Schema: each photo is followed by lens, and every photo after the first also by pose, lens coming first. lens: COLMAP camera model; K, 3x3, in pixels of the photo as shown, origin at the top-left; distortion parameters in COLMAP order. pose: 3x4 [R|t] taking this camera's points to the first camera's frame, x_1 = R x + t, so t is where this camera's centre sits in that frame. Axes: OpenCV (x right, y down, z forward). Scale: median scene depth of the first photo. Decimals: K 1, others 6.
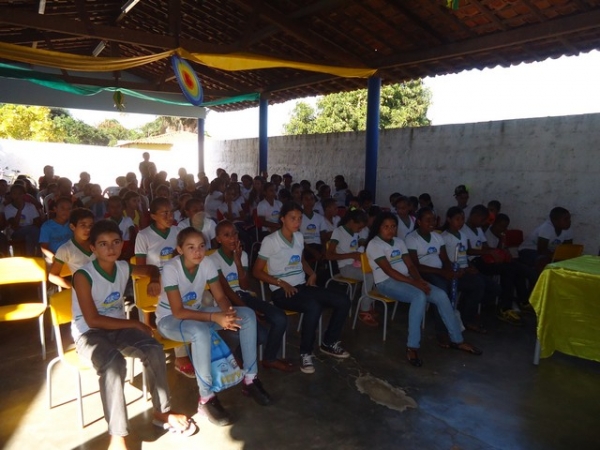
lens RADIAL K [[438.6, 0, 302.6], [0, 438.6, 220.5], [0, 0, 1]] dist [-0.000793, 0.000735]
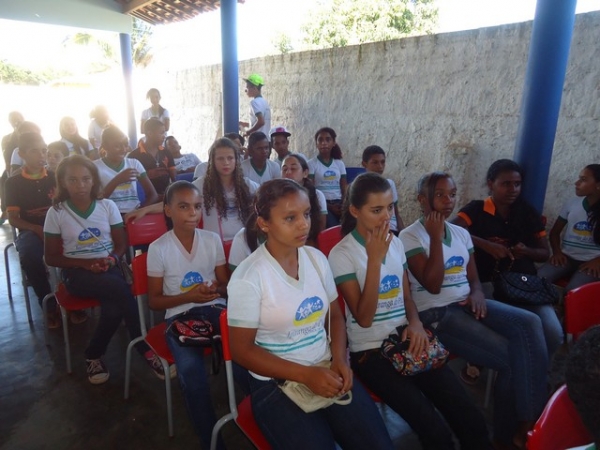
lens RADIAL K [[438.6, 0, 301.8], [0, 438.6, 222.3], [0, 0, 1]] dist [-0.000793, 0.000735]
pose [[0.996755, -0.023876, 0.076868, -0.048855], [0.014301, 0.992330, 0.122790, -0.054565], [-0.079210, -0.121292, 0.989451, 0.442223]]
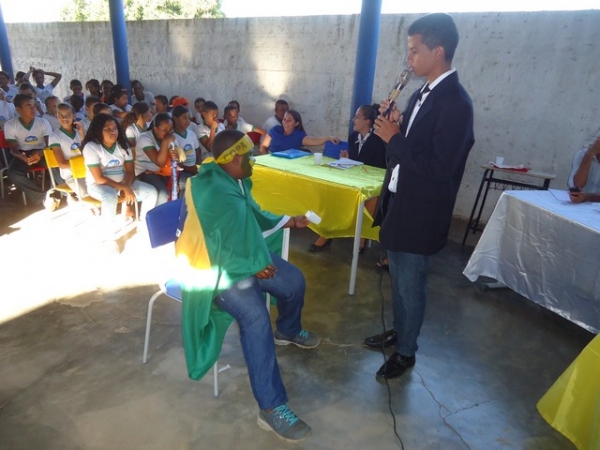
lens RADIAL K [[439.2, 0, 298.6], [0, 439.2, 221.7], [0, 0, 1]] dist [0.001110, -0.005384]
pose [[0.925305, -0.108218, 0.363455, 0.088084], [0.025732, 0.974126, 0.224534, 0.002935], [-0.378350, -0.198410, 0.904149, -0.027831]]
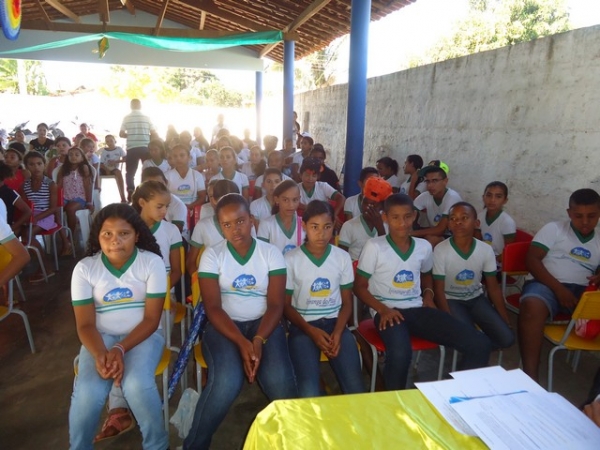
lens RADIAL K [[438.6, 0, 300.5], [0, 438.6, 225.6], [0, 0, 1]] dist [-0.000793, 0.000735]
pose [[0.942140, 0.078800, -0.325826, 0.210924], [-0.047987, 0.993671, 0.101560, -0.021529], [0.331767, -0.080048, 0.939959, 0.219126]]
